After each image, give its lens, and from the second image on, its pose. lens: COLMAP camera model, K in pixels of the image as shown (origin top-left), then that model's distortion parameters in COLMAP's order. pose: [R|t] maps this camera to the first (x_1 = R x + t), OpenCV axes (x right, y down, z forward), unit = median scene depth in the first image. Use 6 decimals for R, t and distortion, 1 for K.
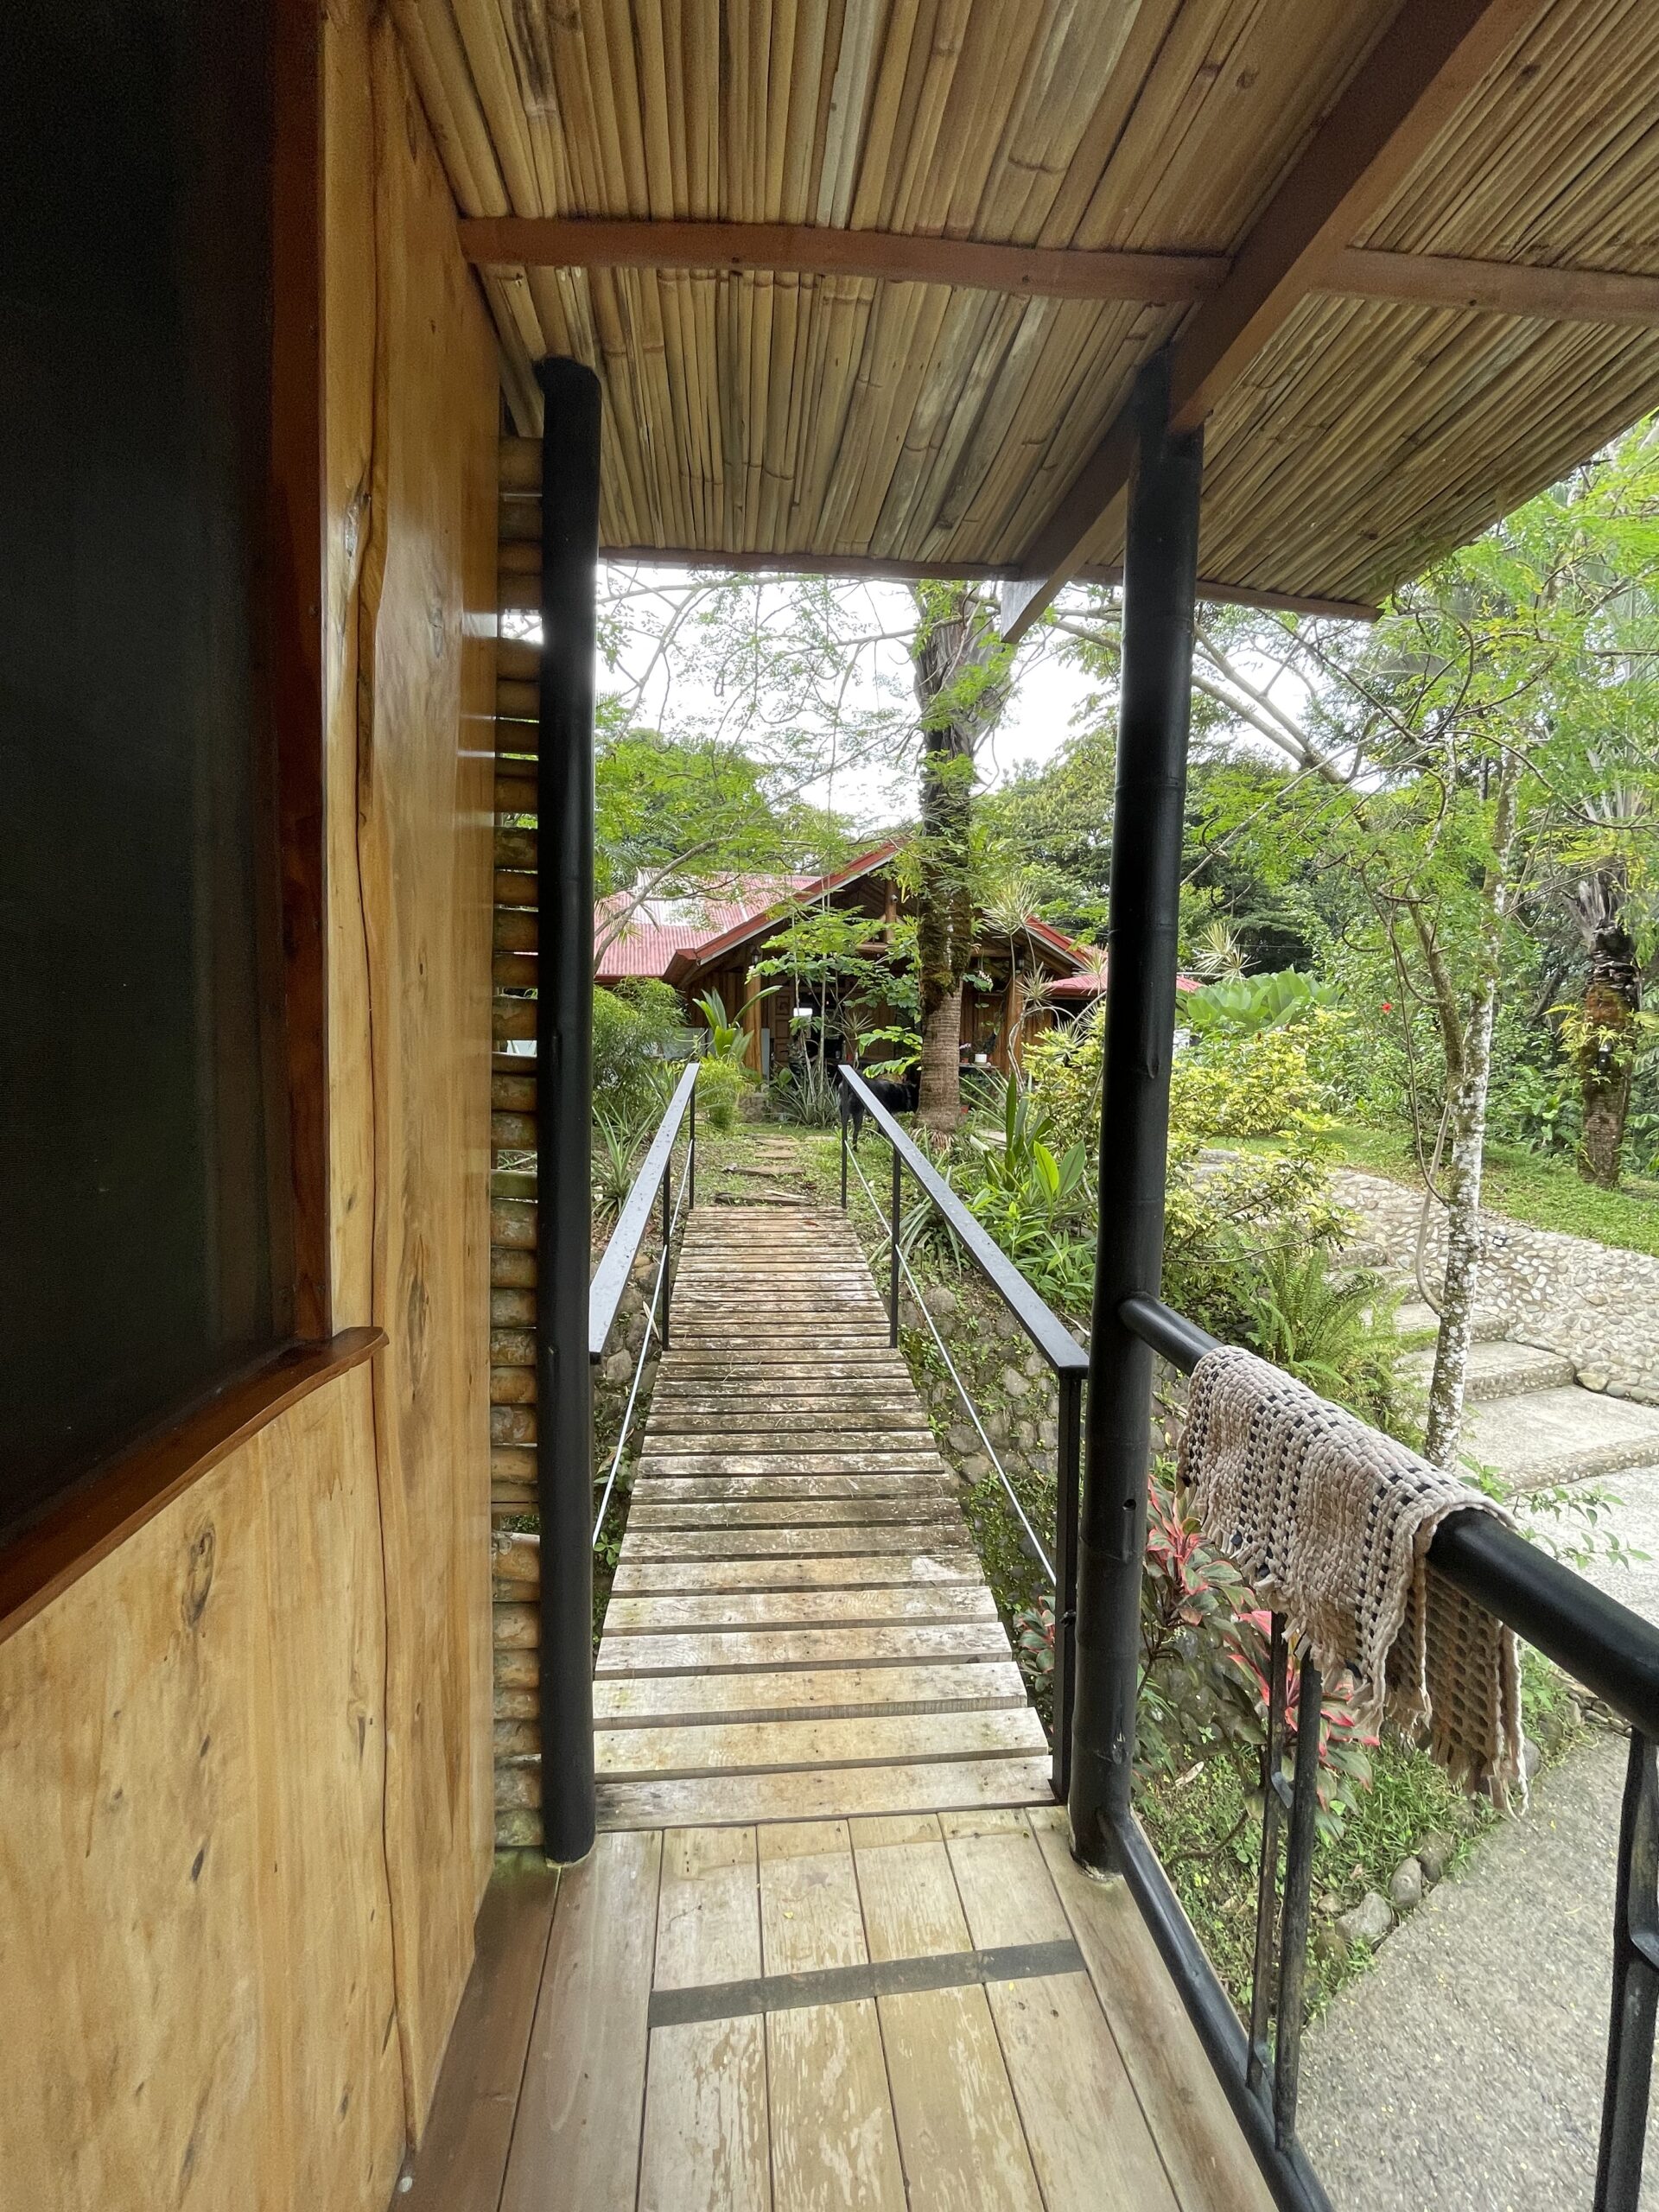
lens RADIAL K [[899.7, 0, 821.5], [0, 899.7, 1093.5], [0, 0, 1]] dist [-0.002136, 0.000632]
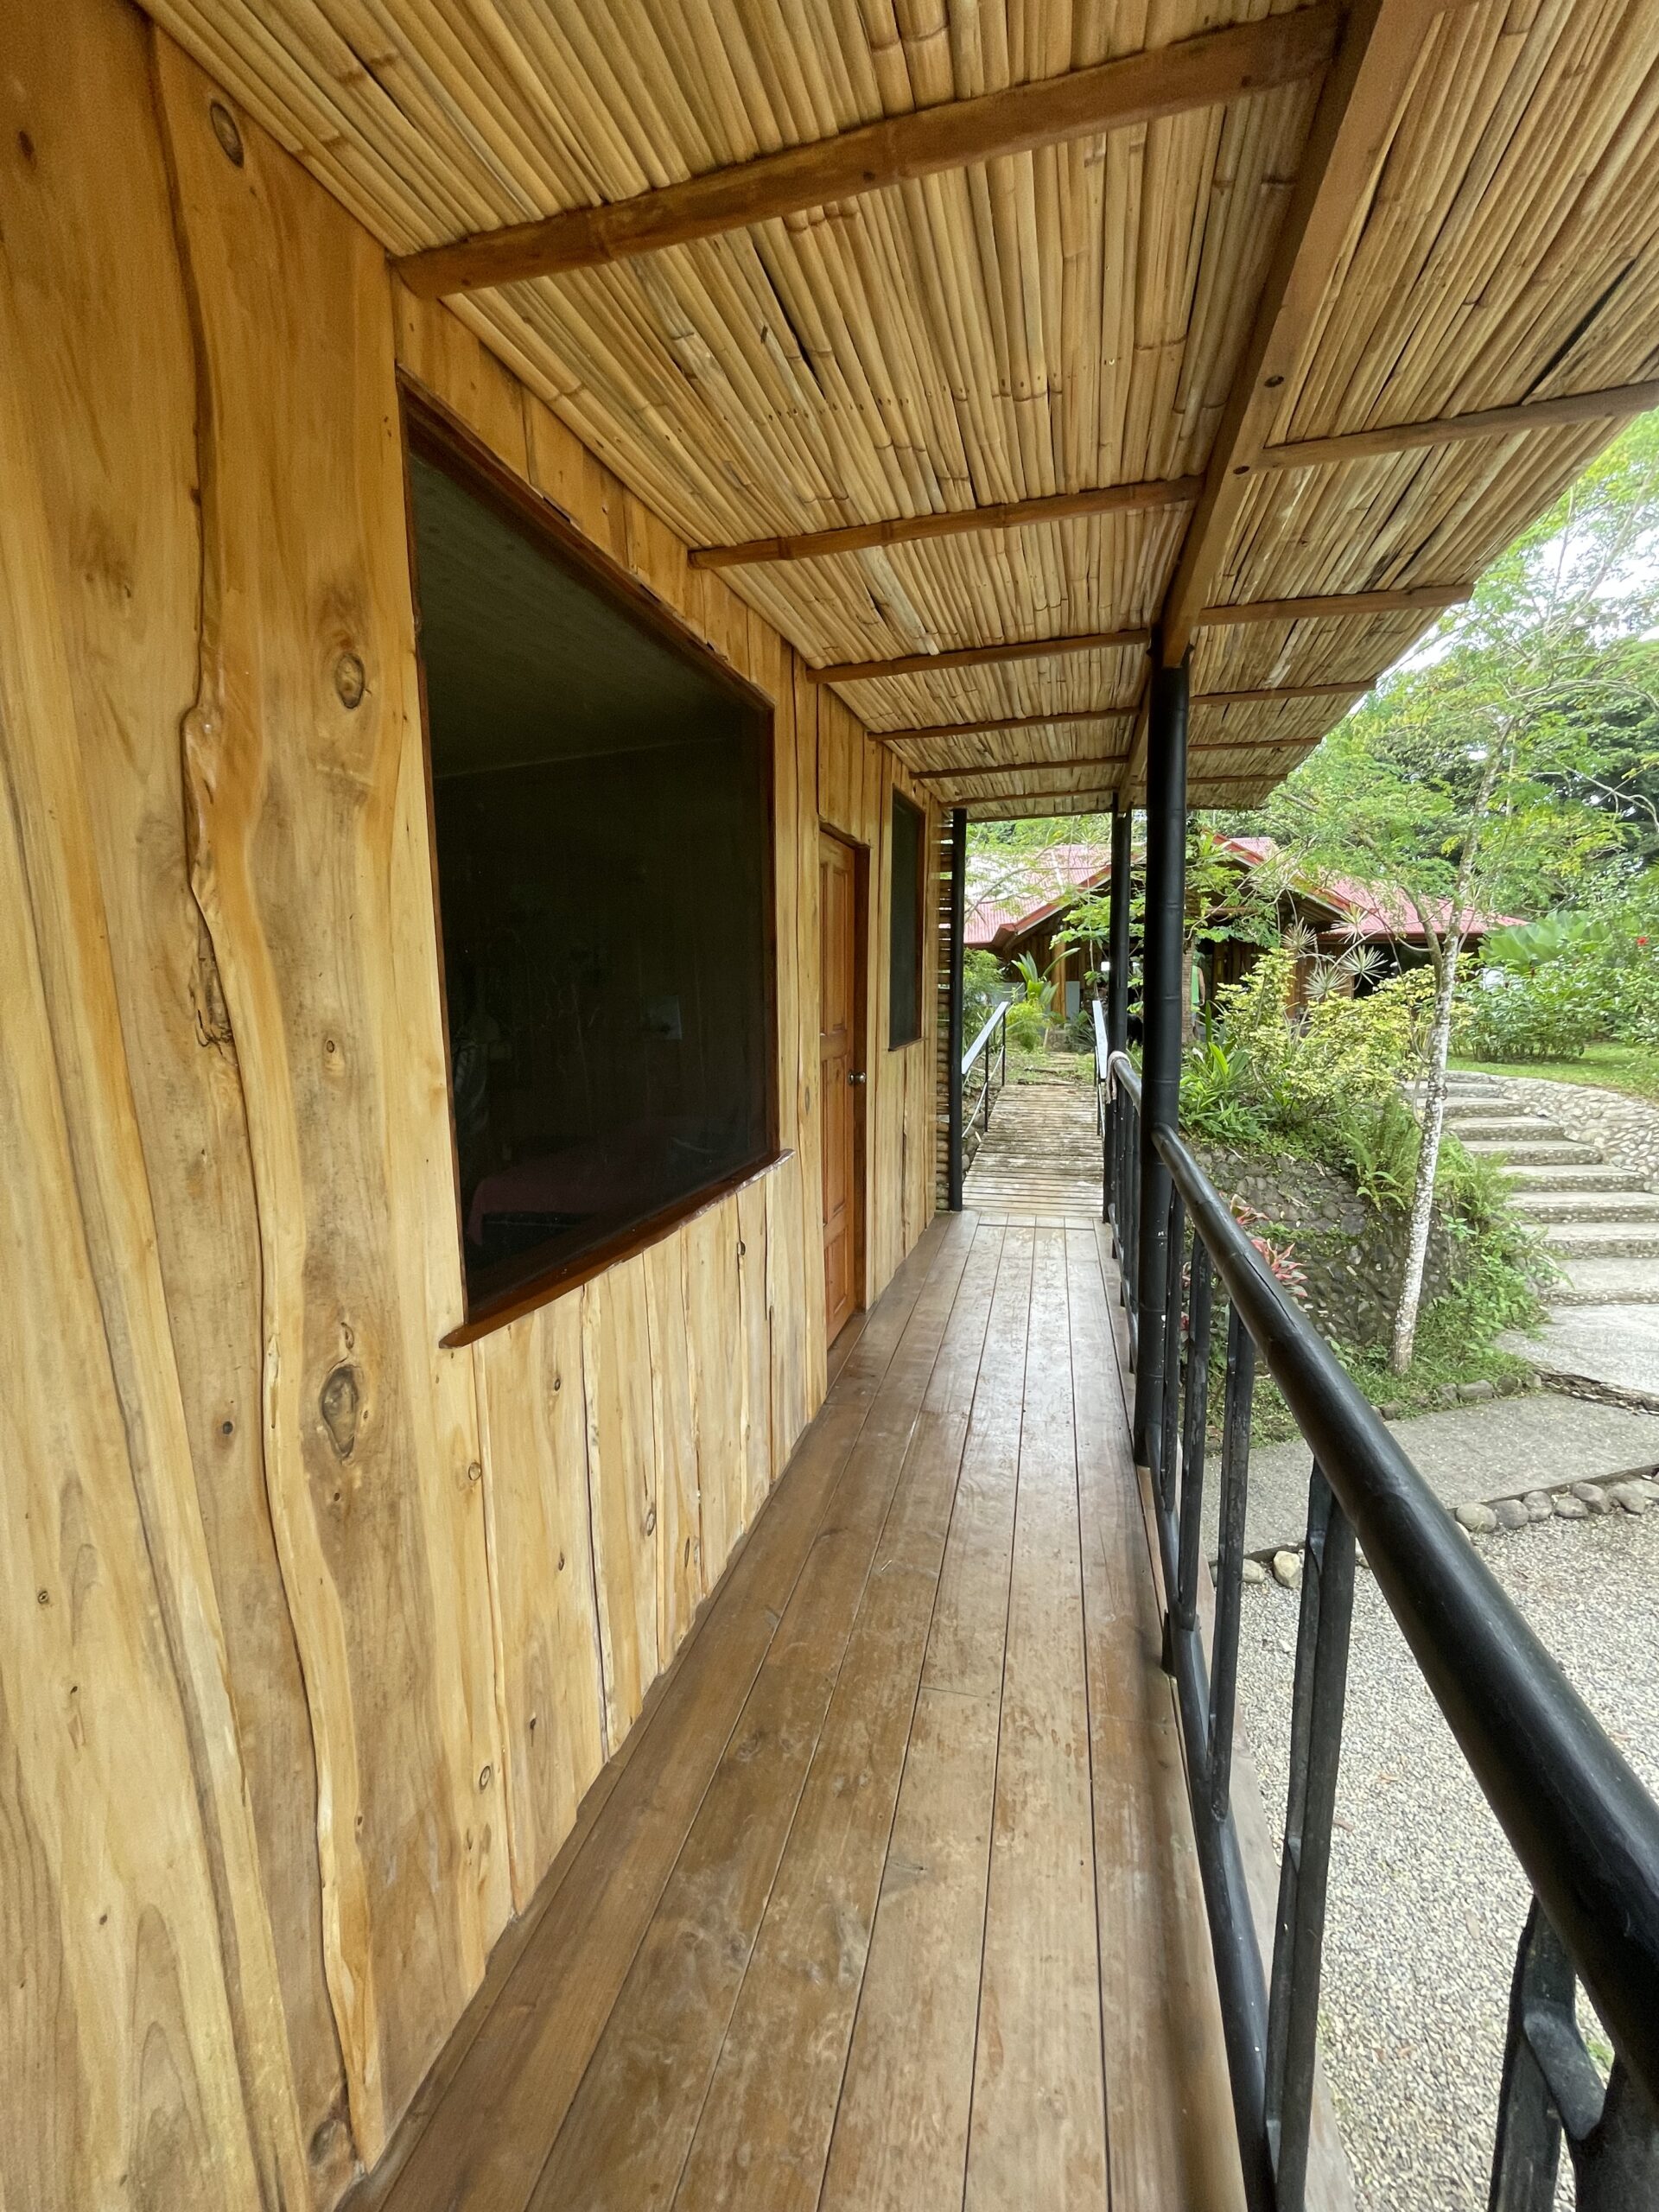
lens RADIAL K [[899.7, 0, 831.6], [0, 899.7, 1110.2], [0, 0, 1]] dist [-0.002136, 0.000632]
pose [[0.937960, 0.013749, -0.346470, 0.107515], [0.009111, 0.997891, 0.064264, 0.043231], [0.346623, -0.063434, 0.935857, -0.545372]]
